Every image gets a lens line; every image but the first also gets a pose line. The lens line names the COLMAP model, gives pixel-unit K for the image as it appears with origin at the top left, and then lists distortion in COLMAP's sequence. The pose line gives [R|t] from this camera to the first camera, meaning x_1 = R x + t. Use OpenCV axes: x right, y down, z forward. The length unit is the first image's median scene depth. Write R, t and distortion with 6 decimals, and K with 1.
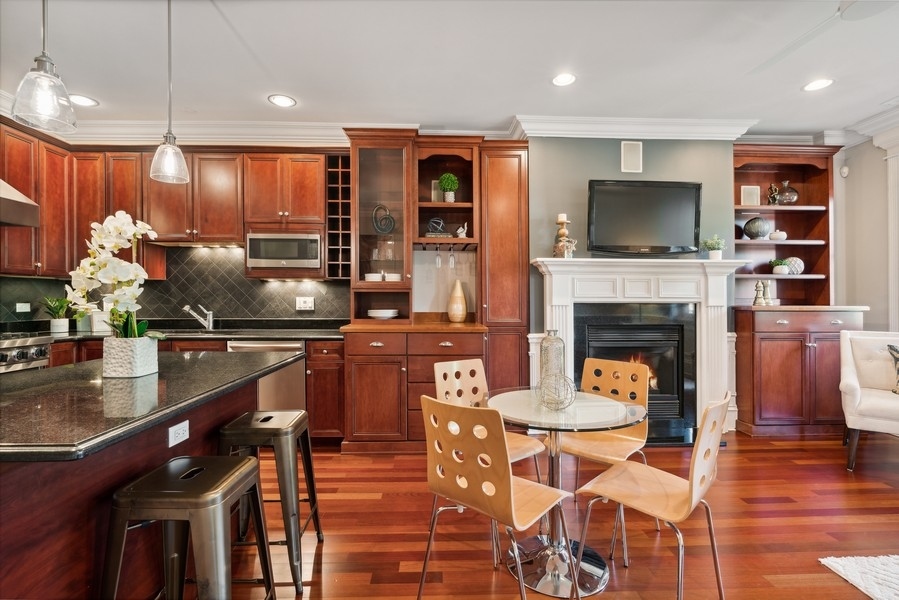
lens RADIAL K [[421.7, 0, 448.3], [0, 421.7, 299.6], [0, 0, 1]] dist [-0.010550, 0.001237]
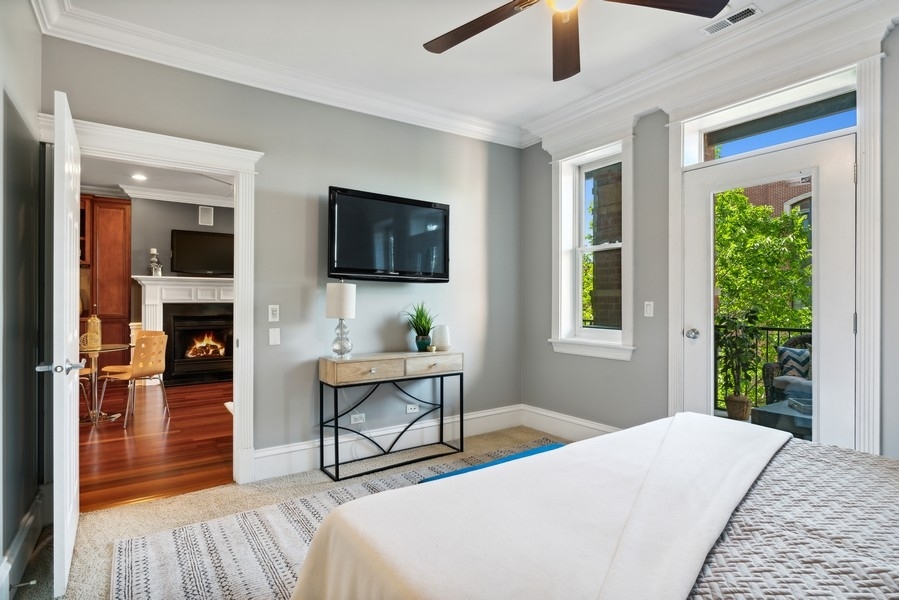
lens RADIAL K [[457.8, 0, 451.8], [0, 457.8, 297.8], [0, 0, 1]] dist [-0.003230, 0.000518]
pose [[0.845402, 0.000733, 0.534130, 0.302041], [0.002211, 0.999986, -0.004873, -0.002042], [-0.534126, 0.005301, 0.845388, -1.104367]]
